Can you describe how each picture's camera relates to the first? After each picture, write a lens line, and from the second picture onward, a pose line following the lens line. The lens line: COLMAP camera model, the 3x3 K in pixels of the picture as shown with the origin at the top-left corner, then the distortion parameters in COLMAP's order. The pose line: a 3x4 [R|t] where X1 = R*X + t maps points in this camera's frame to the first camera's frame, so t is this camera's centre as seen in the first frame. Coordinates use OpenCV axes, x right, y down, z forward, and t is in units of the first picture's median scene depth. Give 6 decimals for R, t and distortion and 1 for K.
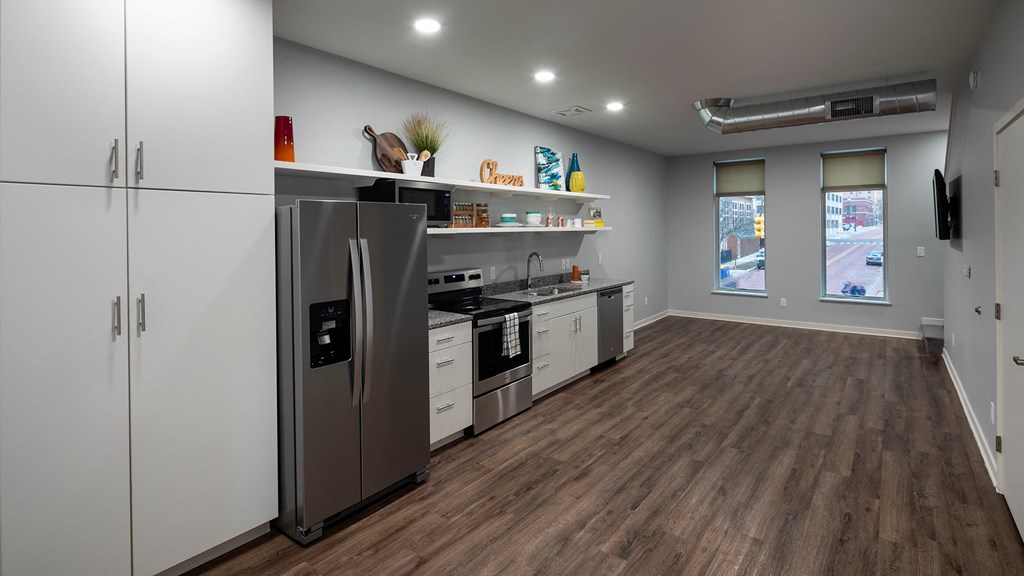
lens RADIAL K [[492.6, 0, 512.0], [0, 492.6, 288.0], [0, 0, 1]] dist [-0.001566, -0.000237]
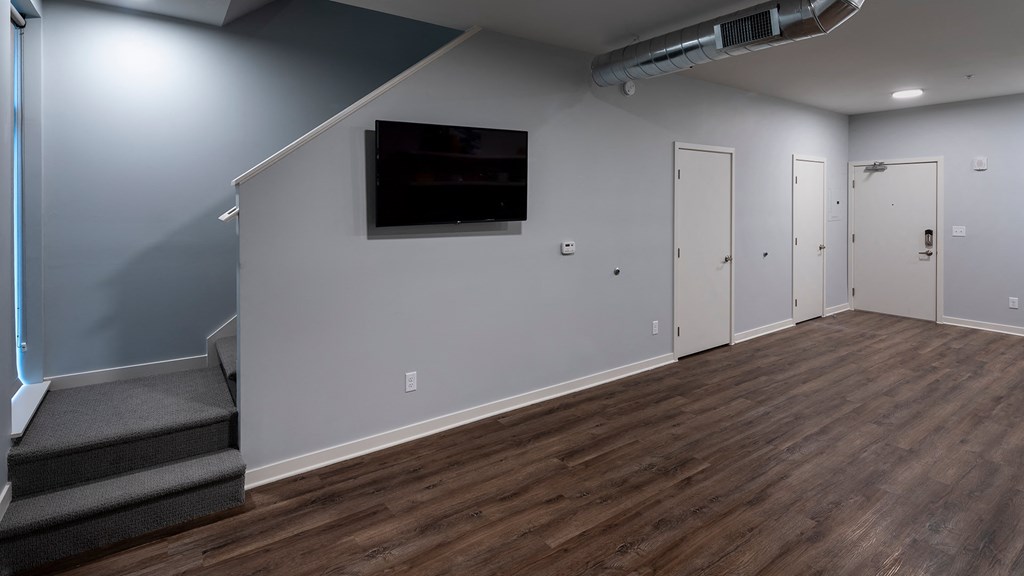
lens RADIAL K [[492.6, 0, 512.0], [0, 492.6, 288.0], [0, 0, 1]] dist [-0.001566, -0.000237]
pose [[-0.954246, -0.055180, 0.293888, 0.776603], [0.033803, 0.956619, 0.289373, -0.234619], [-0.297107, 0.286068, -0.910985, 1.943964]]
